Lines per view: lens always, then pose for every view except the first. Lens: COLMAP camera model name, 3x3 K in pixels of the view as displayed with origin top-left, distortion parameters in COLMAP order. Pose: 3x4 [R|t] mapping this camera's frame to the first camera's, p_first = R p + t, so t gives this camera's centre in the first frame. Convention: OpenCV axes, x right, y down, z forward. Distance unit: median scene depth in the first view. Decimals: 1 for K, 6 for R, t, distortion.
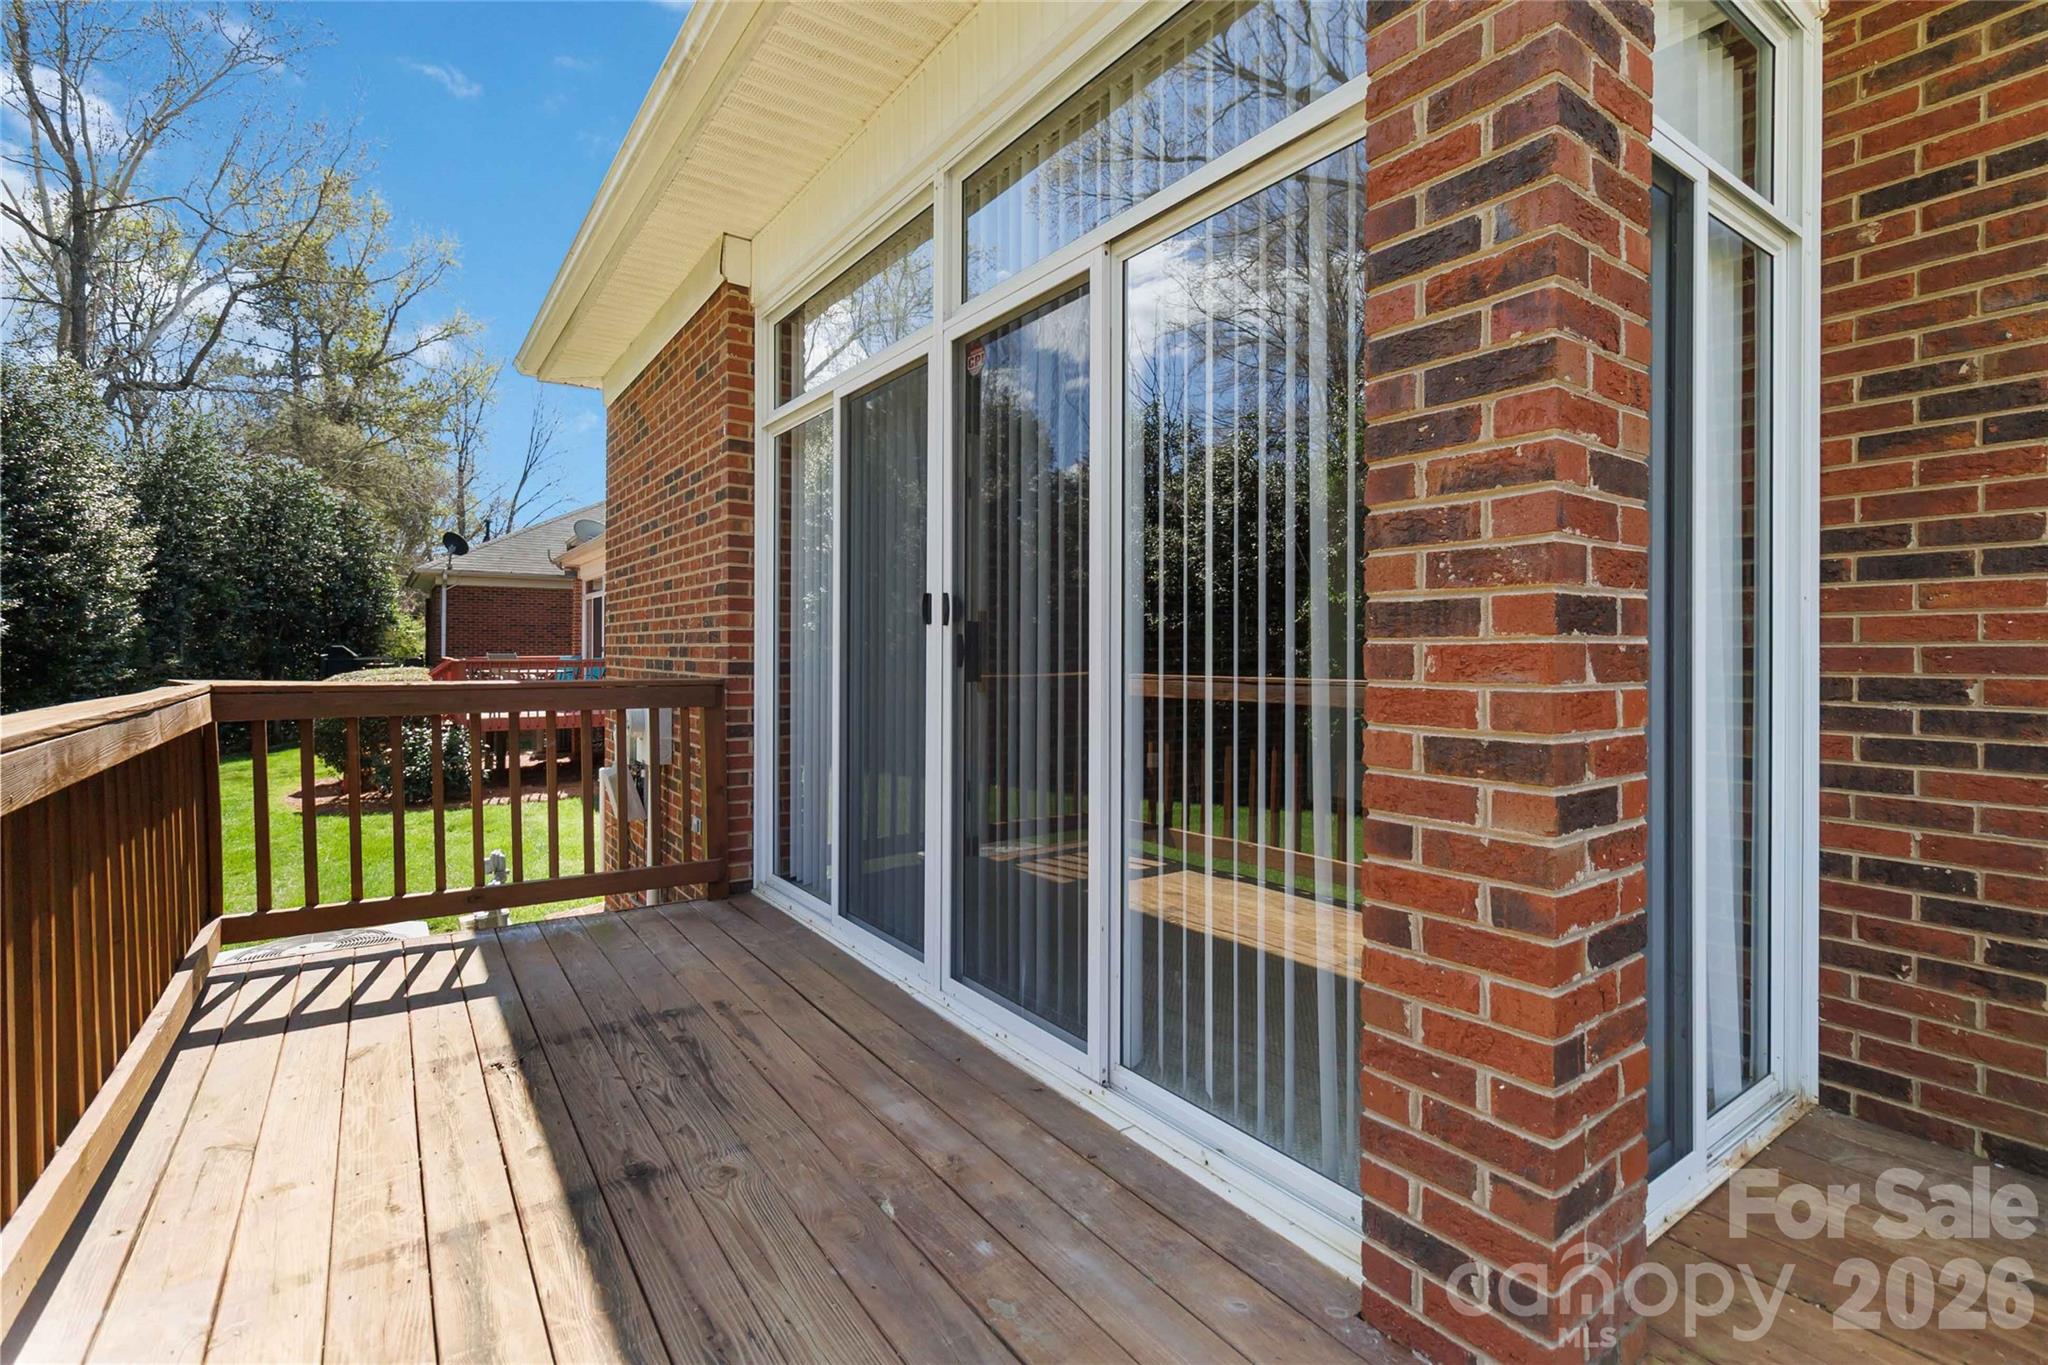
lens RADIAL K [[953.3, 0, 1034.3], [0, 953.3, 654.2], [0, 0, 1]] dist [0.000258, 0.001674]
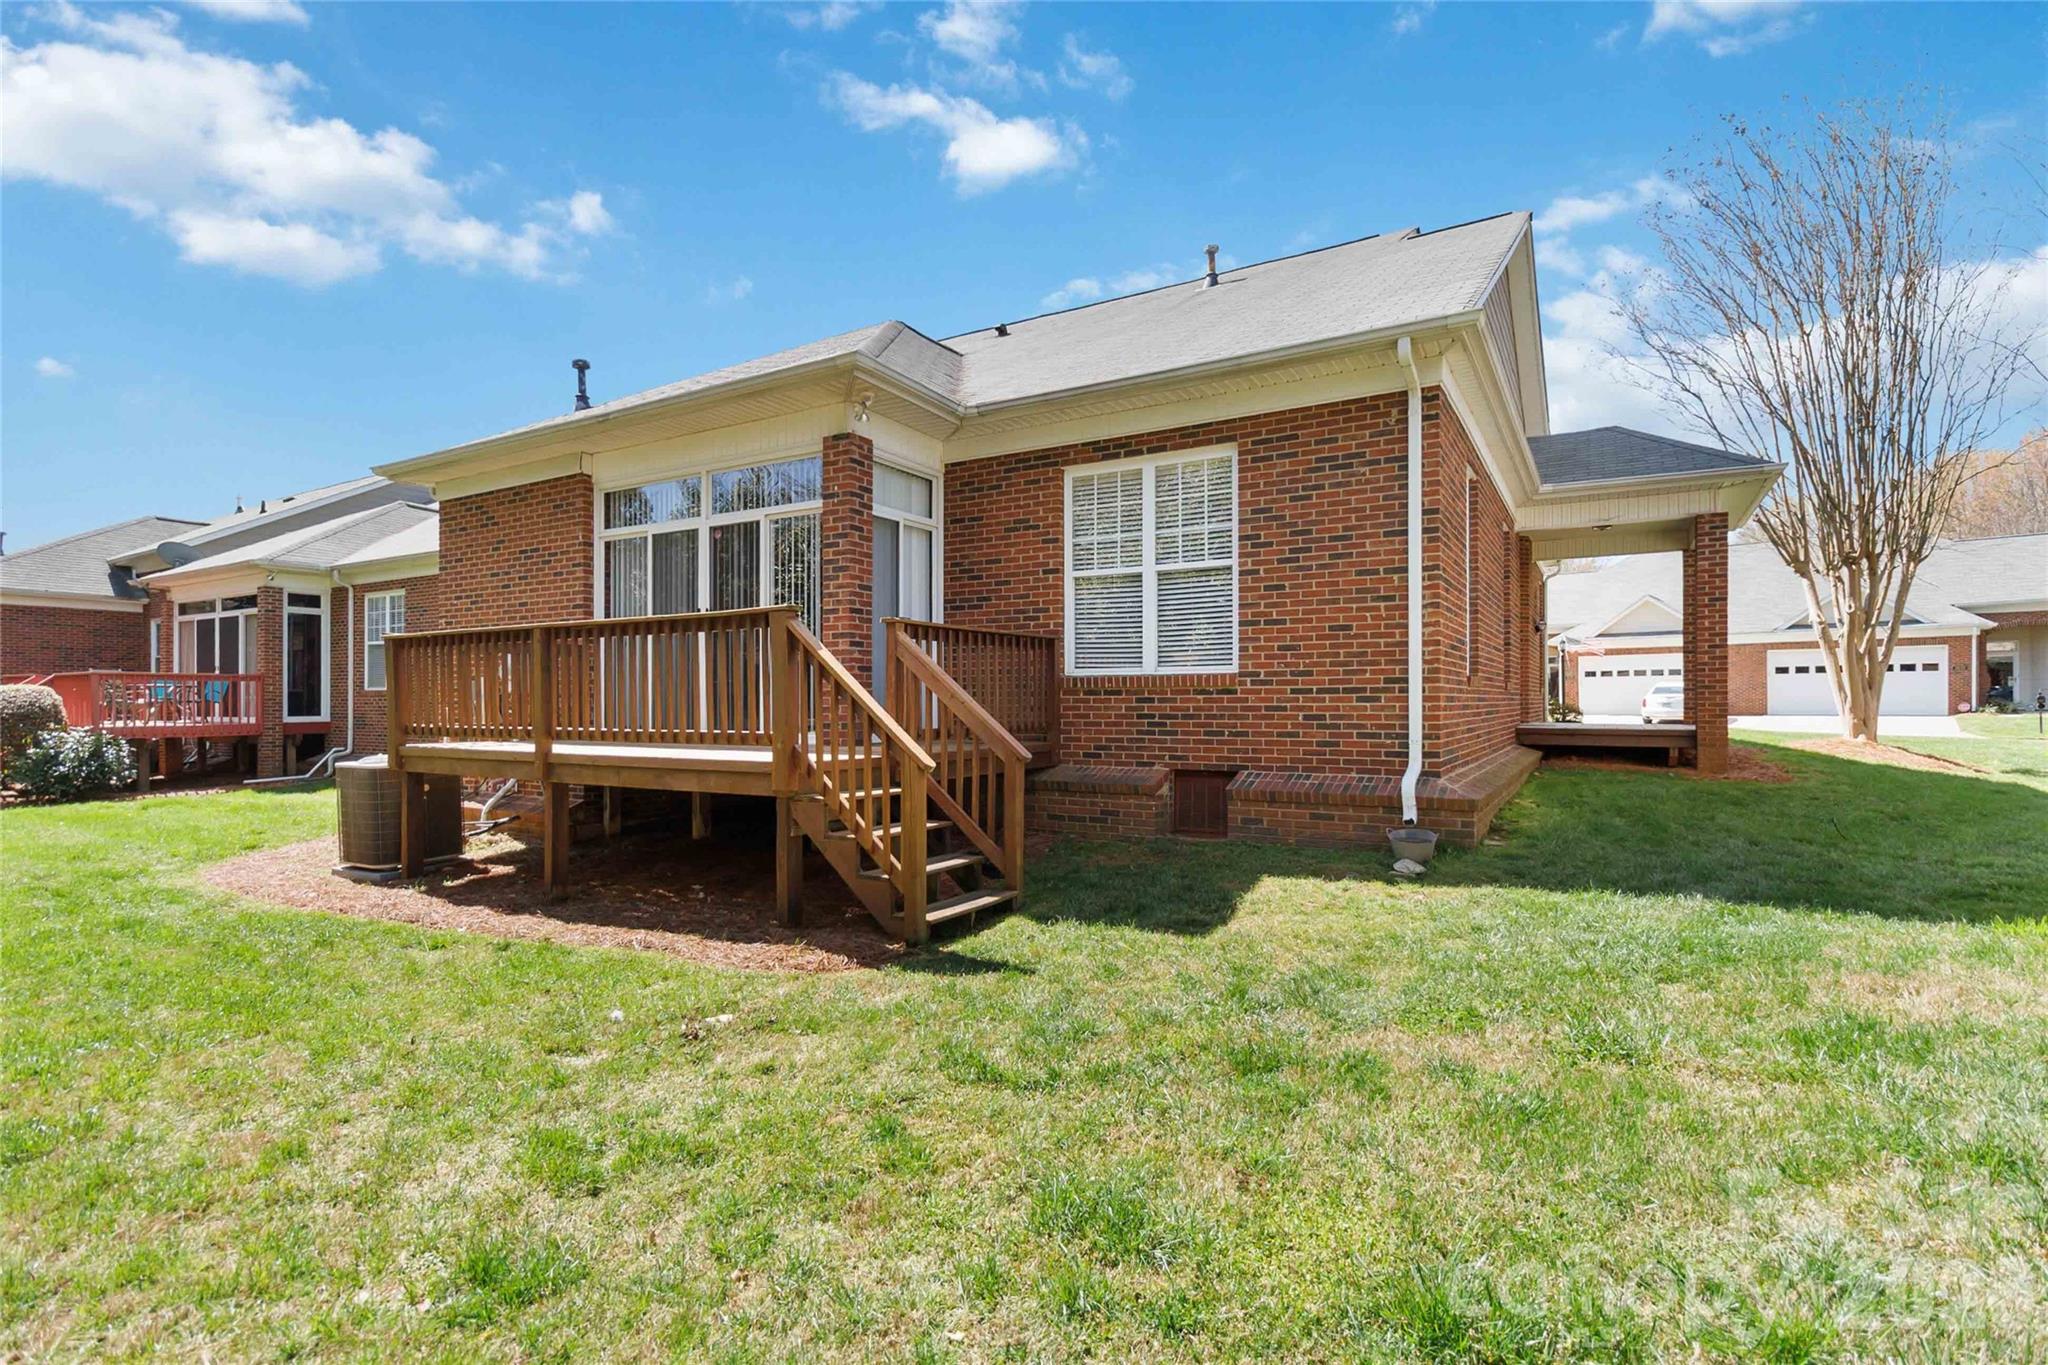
lens RADIAL K [[953.3, 0, 1026.8], [0, 953.3, 696.5], [0, 0, 1]] dist [0.000258, 0.001674]
pose [[0.916997, -0.001363, 0.398891, -0.504905], [0.004074, 0.999974, -0.005948, 0.328432], [-0.398873, 0.007080, 0.916979, -3.007233]]
